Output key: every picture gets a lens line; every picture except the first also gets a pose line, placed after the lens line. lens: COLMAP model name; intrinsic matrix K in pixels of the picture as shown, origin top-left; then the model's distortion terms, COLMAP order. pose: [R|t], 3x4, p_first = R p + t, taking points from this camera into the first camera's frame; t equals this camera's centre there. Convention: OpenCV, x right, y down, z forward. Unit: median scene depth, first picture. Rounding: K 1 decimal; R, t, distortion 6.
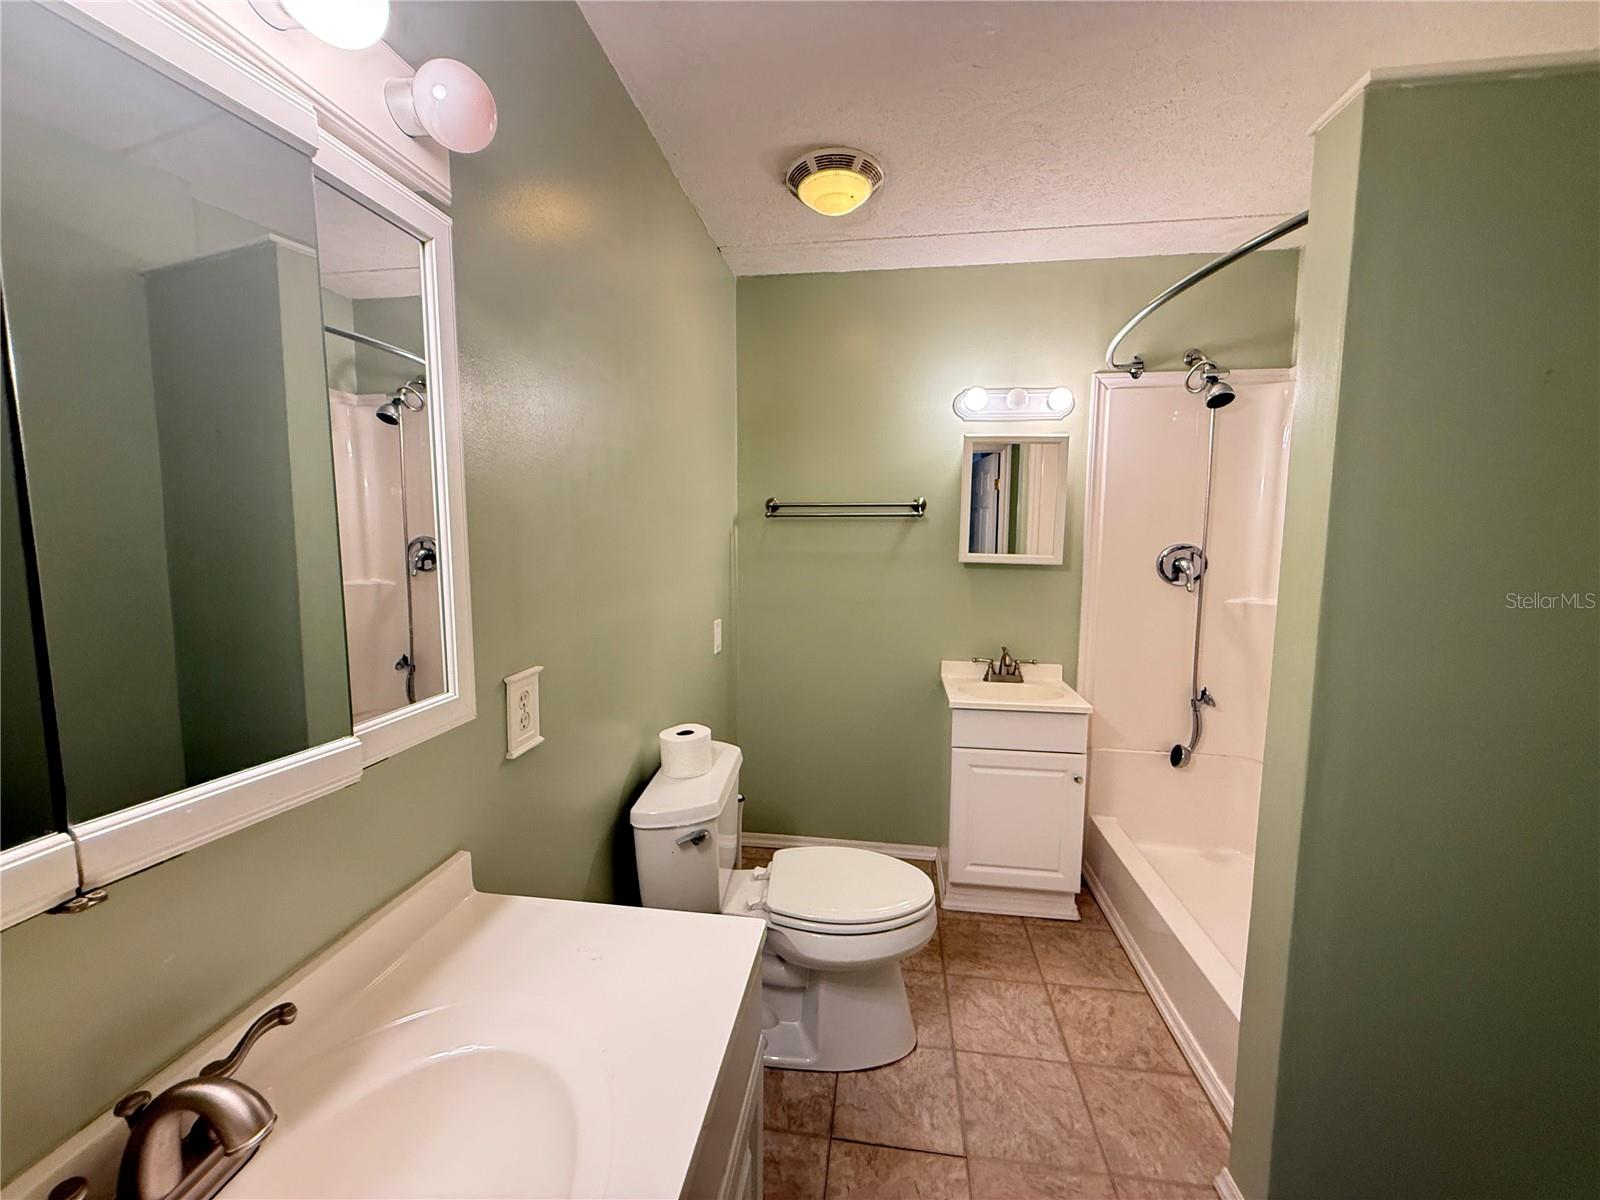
lens RADIAL K [[658.5, 0, 800.0], [0, 658.5, 600.0], [0, 0, 1]] dist [0.000521, 0.000028]
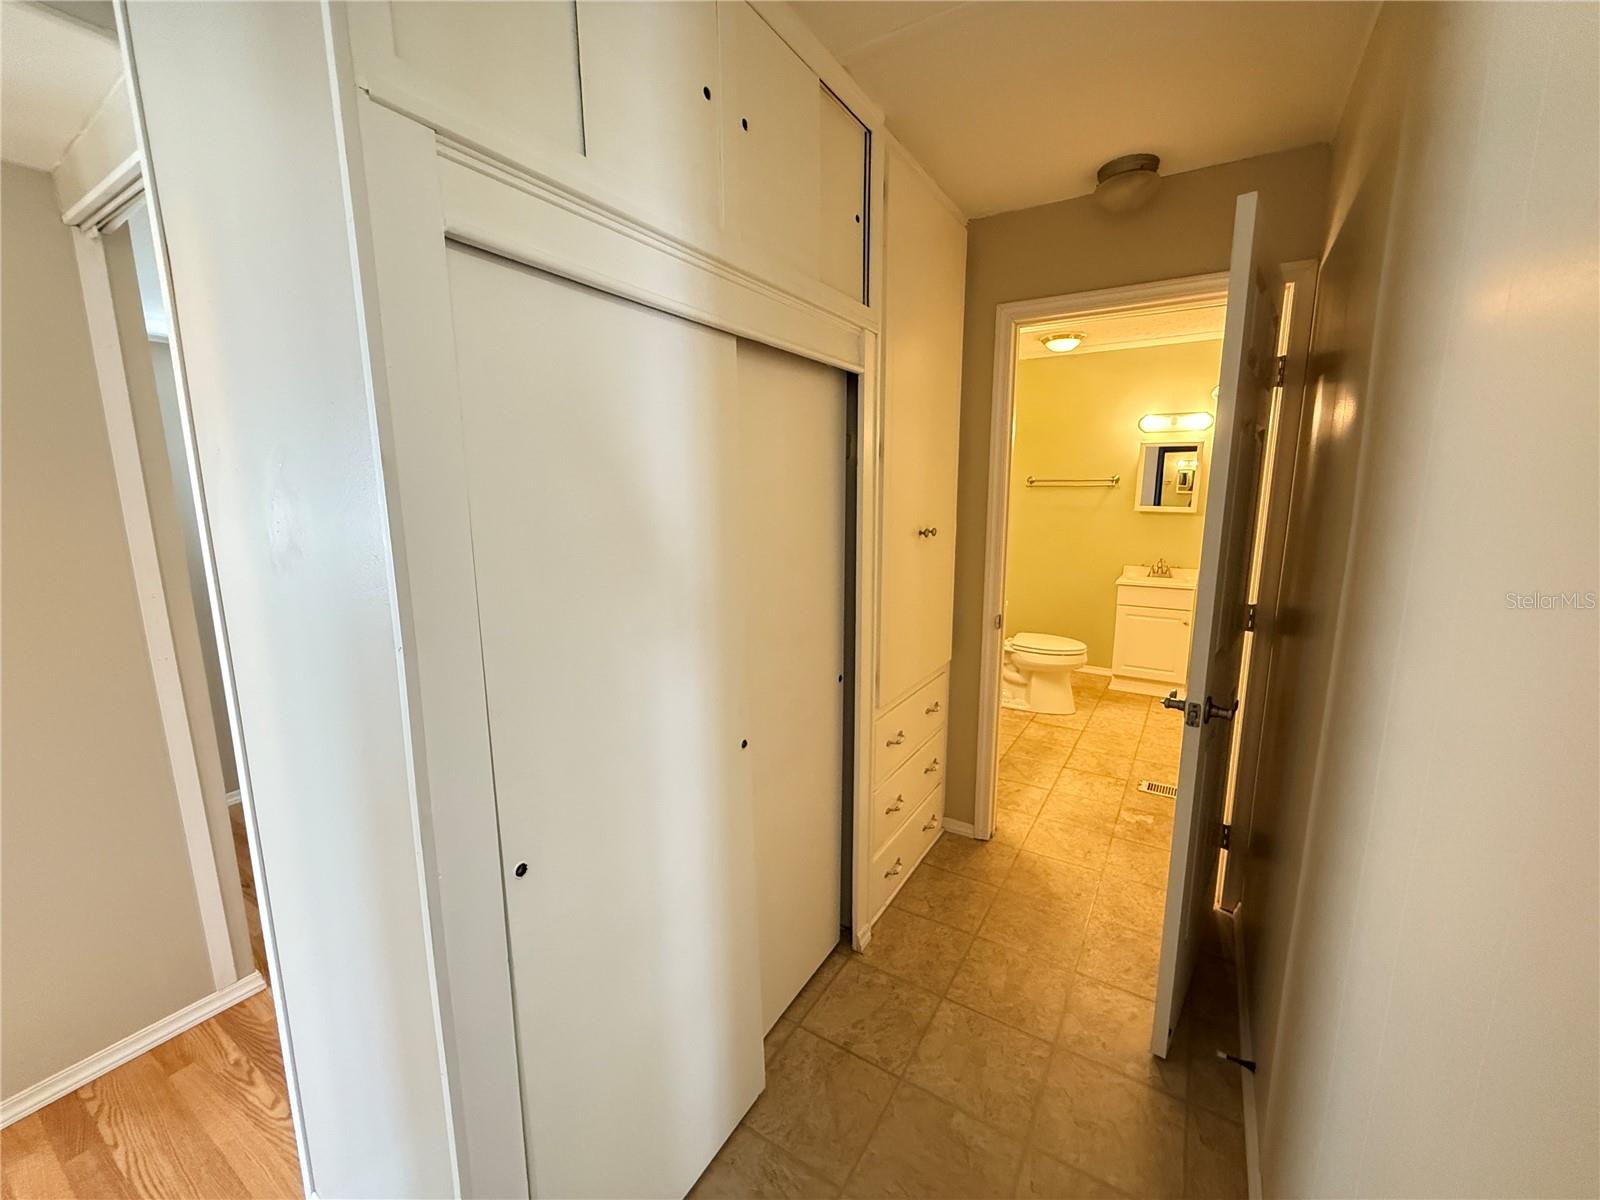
lens RADIAL K [[658.5, 0, 800.0], [0, 658.5, 600.0], [0, 0, 1]] dist [0.000521, 0.000028]
pose [[0.910396, 0.063747, -0.408798, 0.207708], [-0.040867, 0.997082, 0.064471, 0.149695], [0.411715, -0.041988, 0.910345, -1.448499]]
